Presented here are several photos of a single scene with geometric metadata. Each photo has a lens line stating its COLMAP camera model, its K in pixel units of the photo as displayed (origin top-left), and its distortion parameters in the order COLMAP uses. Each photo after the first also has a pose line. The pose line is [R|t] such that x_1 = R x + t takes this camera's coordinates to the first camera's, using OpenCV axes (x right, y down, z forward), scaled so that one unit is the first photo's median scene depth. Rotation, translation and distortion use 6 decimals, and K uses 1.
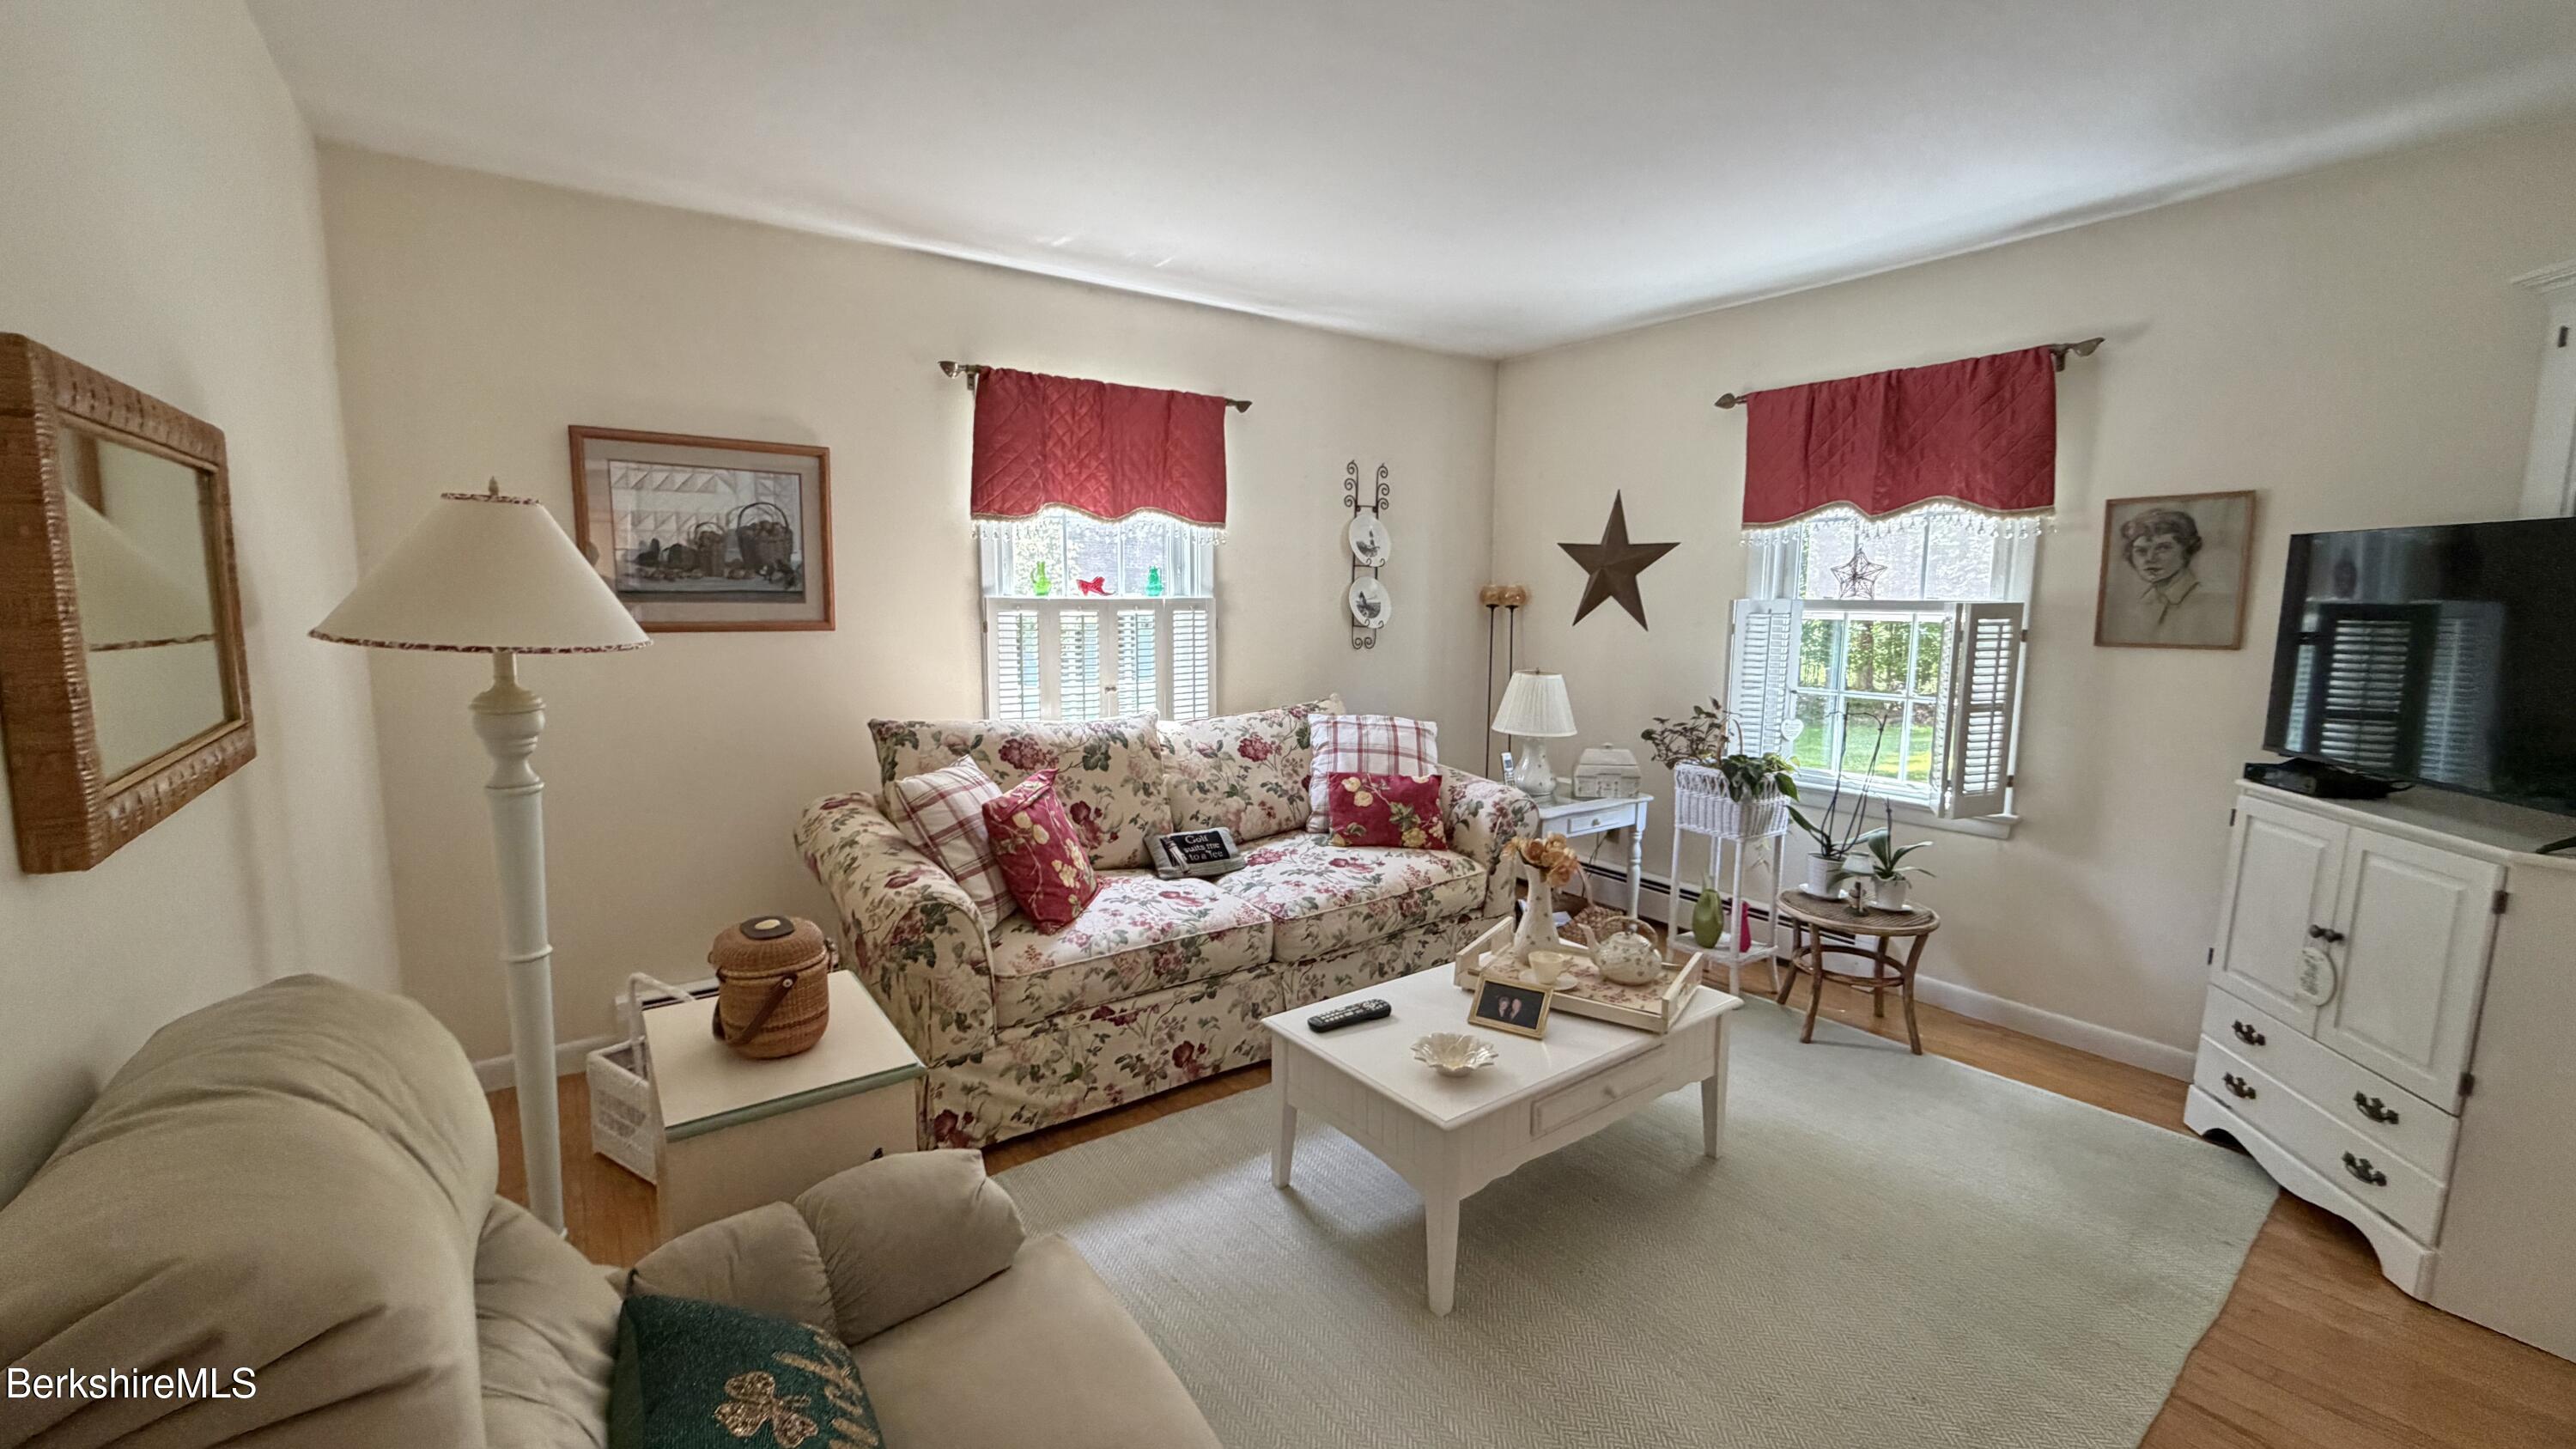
lens RADIAL K [[1033.9, 0, 1276.0], [0, 1033.9, 719.7], [0, 0, 1]] dist [0.002060, 0.000135]
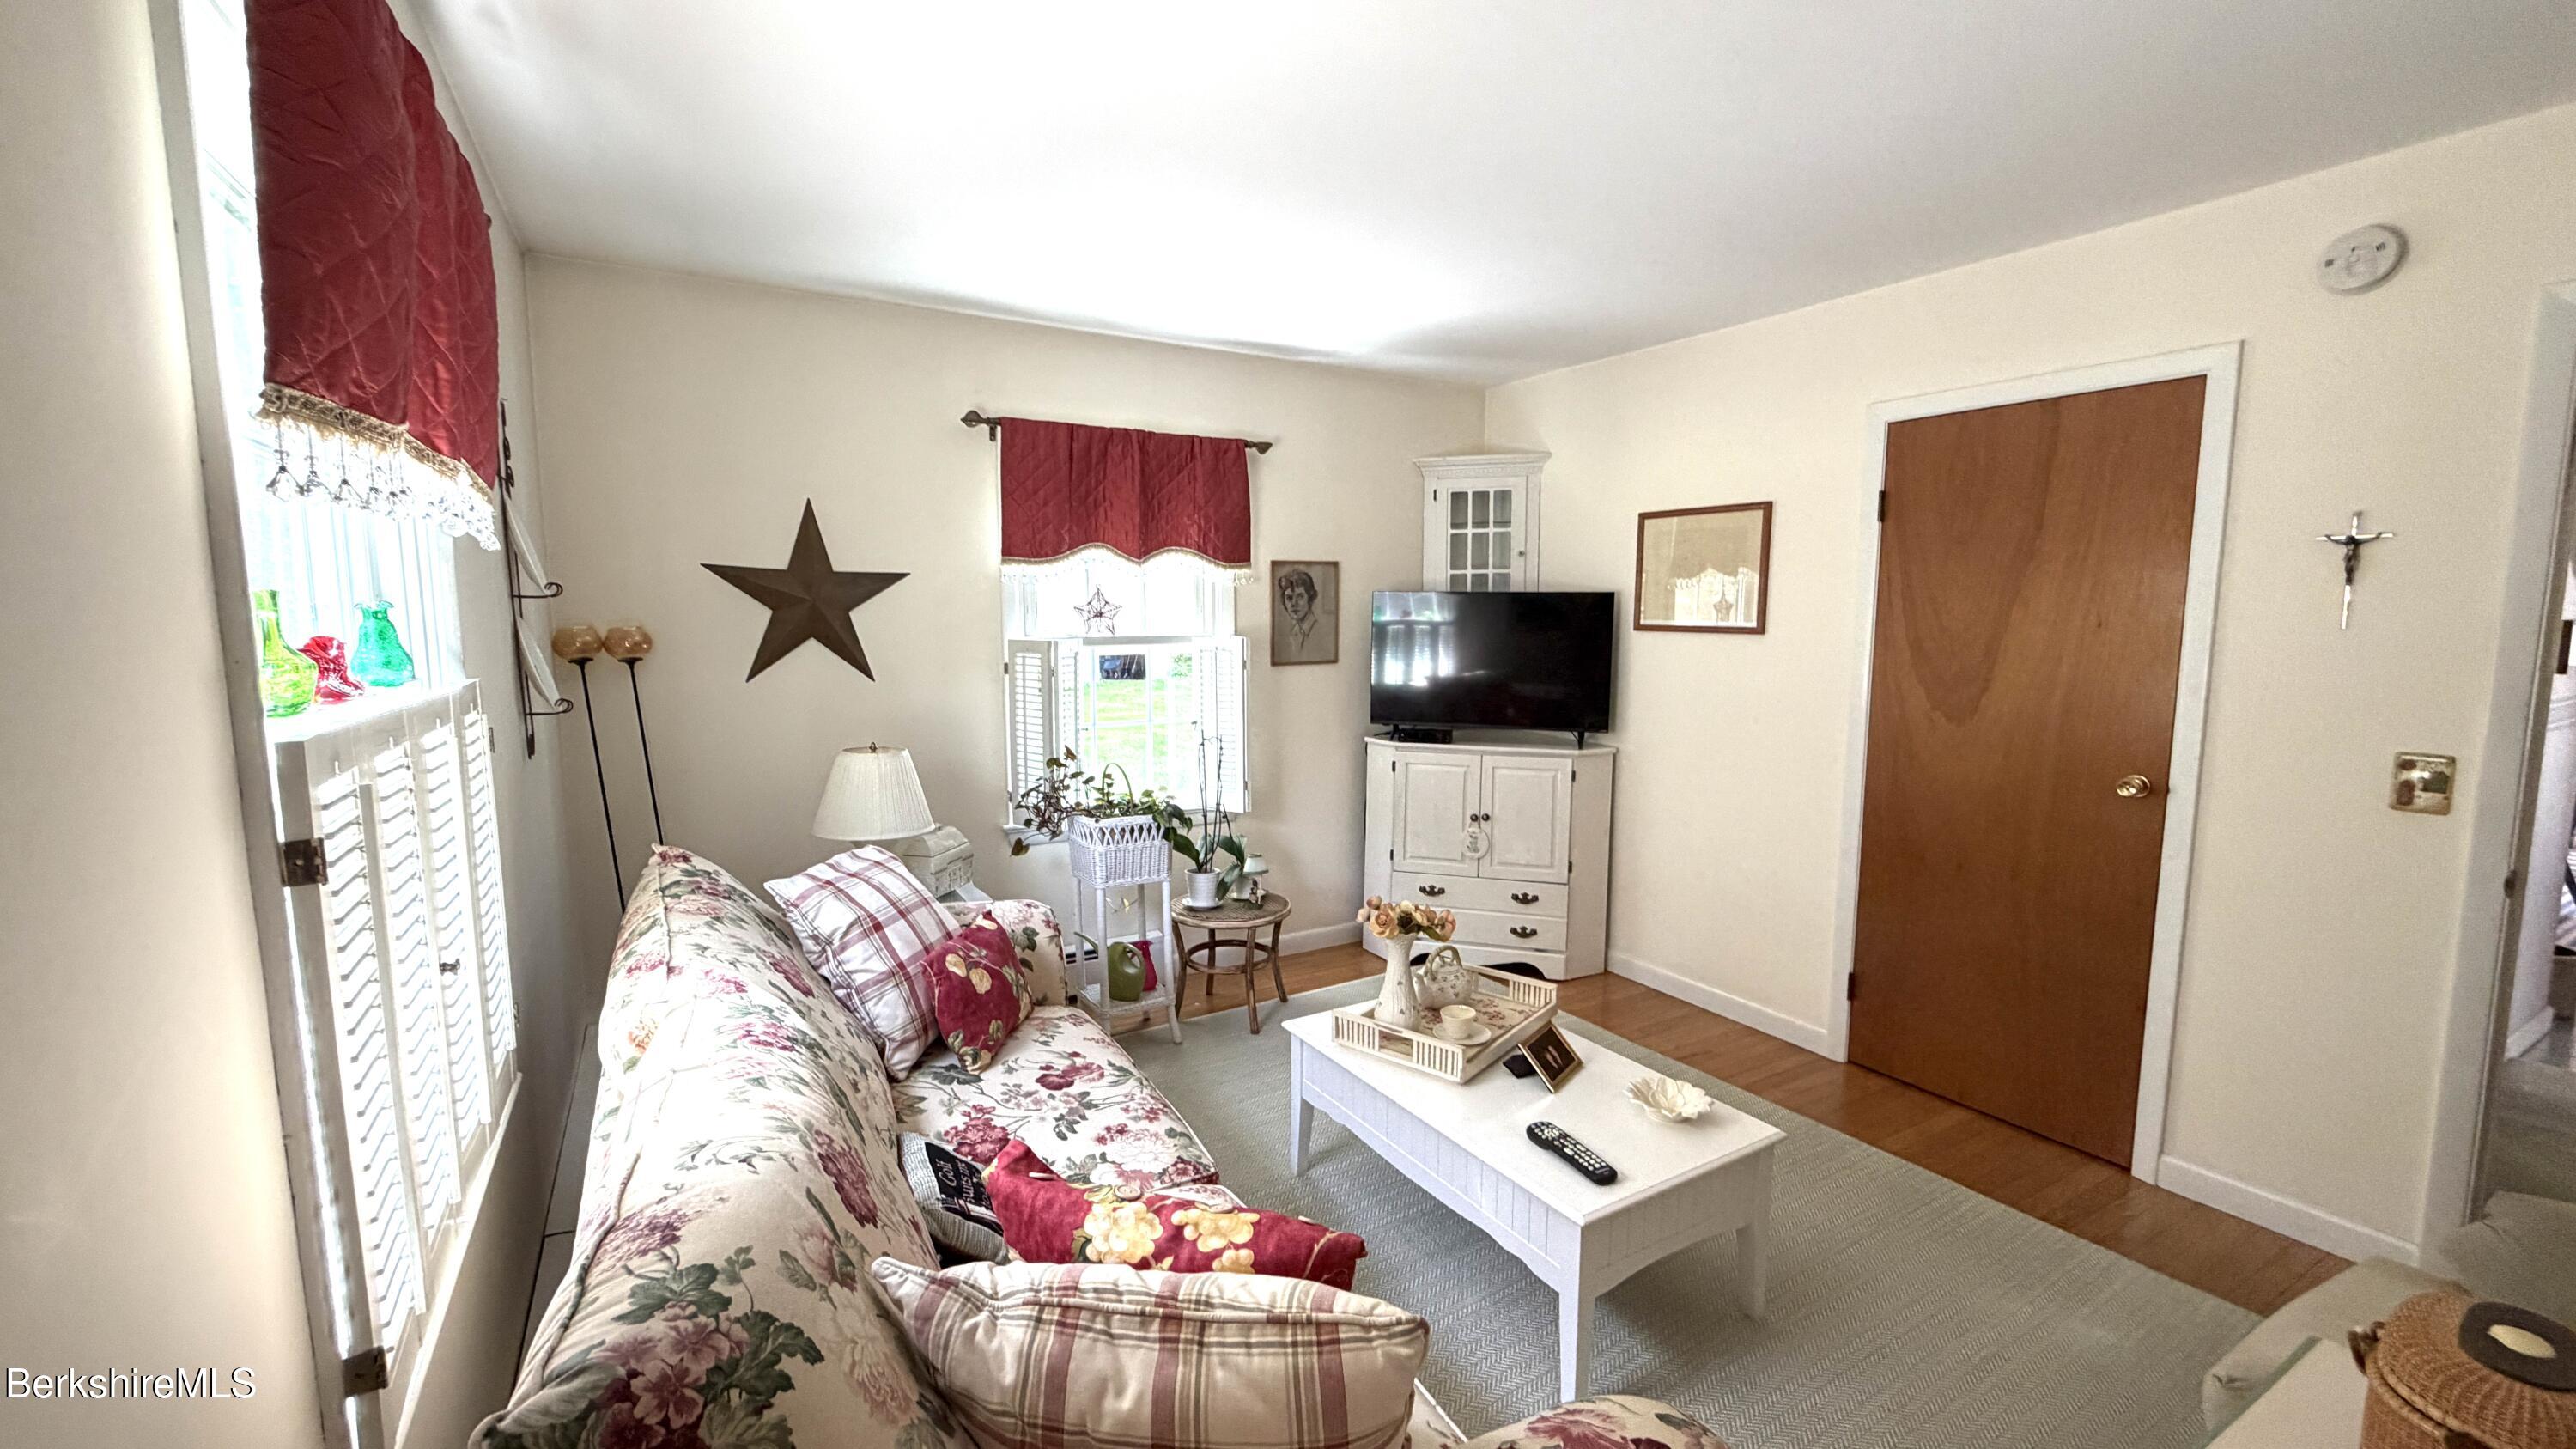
lens RADIAL K [[1033.9, 0, 1280.0], [0, 1033.9, 731.0], [0, 0, 1]] dist [0.002060, 0.000135]
pose [[0.087184, -0.122051, 0.988687, -0.574122], [0.124236, 0.986050, 0.110770, -0.136338], [-0.988415, 0.113173, 0.101131, 0.857348]]
